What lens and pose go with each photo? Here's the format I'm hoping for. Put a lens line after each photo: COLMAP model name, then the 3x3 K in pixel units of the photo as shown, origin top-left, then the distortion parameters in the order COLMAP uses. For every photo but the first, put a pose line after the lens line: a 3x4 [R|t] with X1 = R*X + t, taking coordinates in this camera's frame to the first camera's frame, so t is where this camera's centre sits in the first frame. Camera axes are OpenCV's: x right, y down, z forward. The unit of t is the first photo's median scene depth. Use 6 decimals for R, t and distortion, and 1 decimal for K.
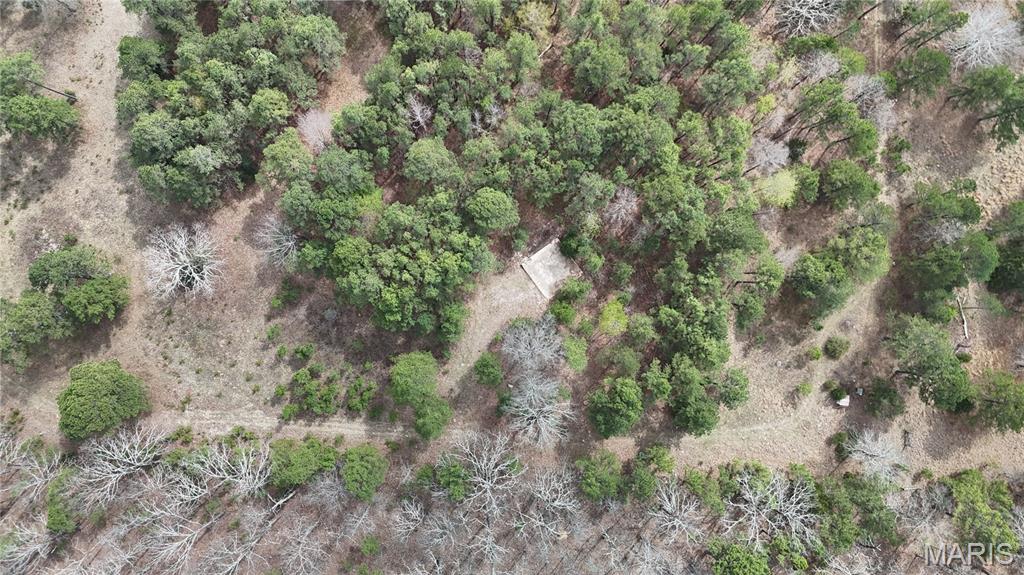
lens RADIAL K [[740.0, 0, 518.9], [0, 740.0, 293.0], [0, 0, 1]] dist [0.077028, -0.071990]
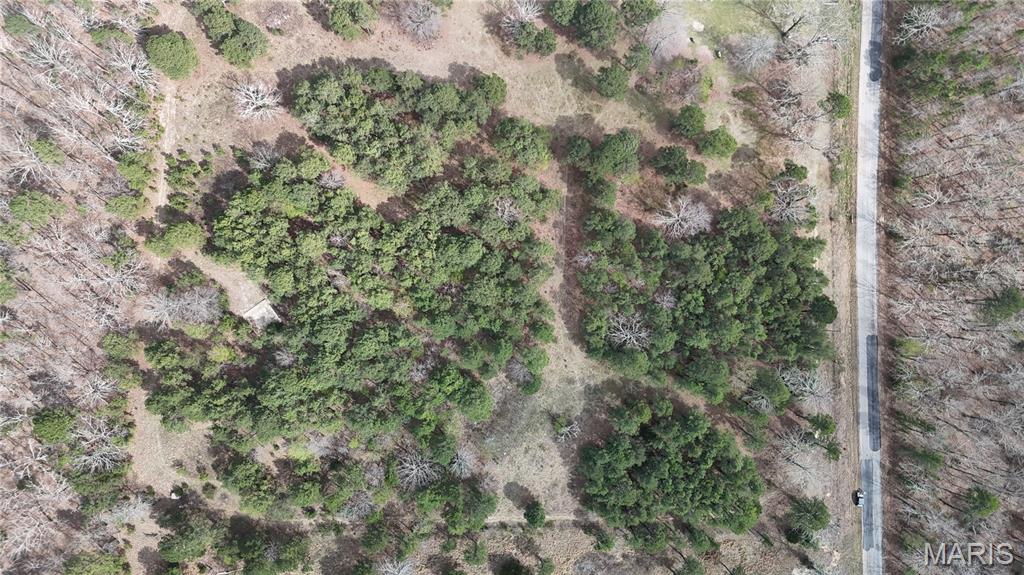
lens RADIAL K [[740.0, 0, 518.9], [0, 740.0, 293.0], [0, 0, 1]] dist [0.077028, -0.071990]
pose [[0.001025, 0.999423, -0.033958, 0.046555], [-0.999427, -0.000125, -0.033845, -0.554524], [-0.033829, 0.033973, 0.998850, -0.686442]]
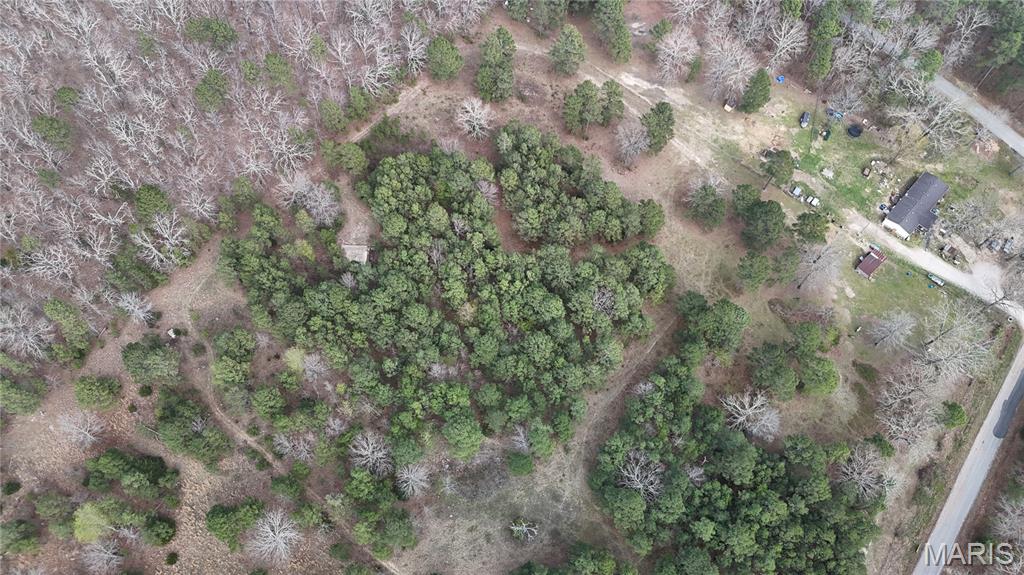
lens RADIAL K [[740.0, 0, 518.9], [0, 740.0, 293.0], [0, 0, 1]] dist [0.077028, -0.071990]
pose [[-0.582490, 0.711771, -0.392540, 0.574400], [-0.811081, -0.540694, 0.223153, -0.798013], [-0.053411, 0.448366, 0.892253, -0.554115]]
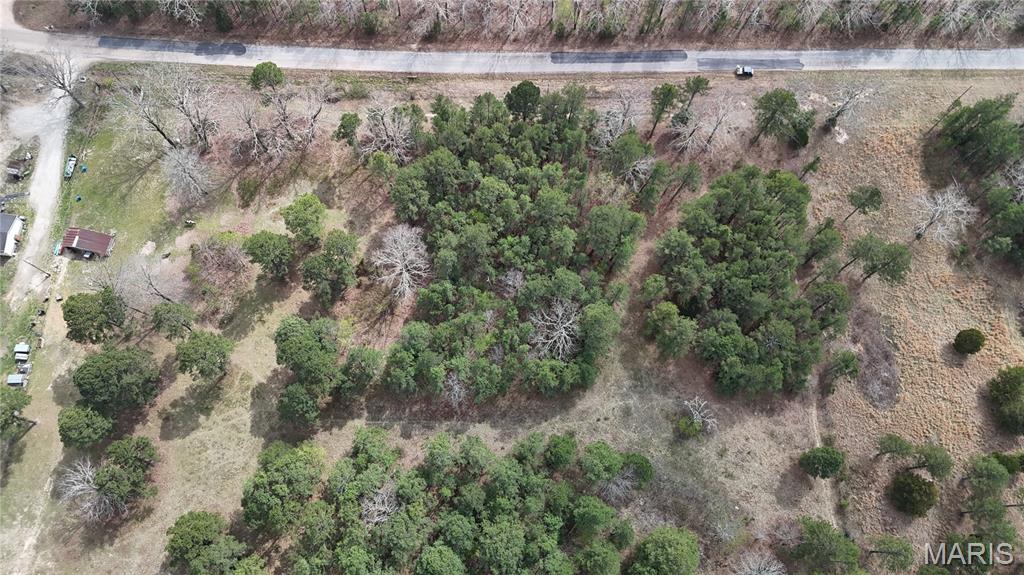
lens RADIAL K [[740.0, 0, 518.9], [0, 740.0, 293.0], [0, 0, 1]] dist [0.077028, -0.071990]
pose [[0.999914, -0.012892, -0.002244, 0.017871], [0.011592, 0.952179, -0.305322, -0.546152], [0.006073, 0.305270, 0.952247, -0.183436]]
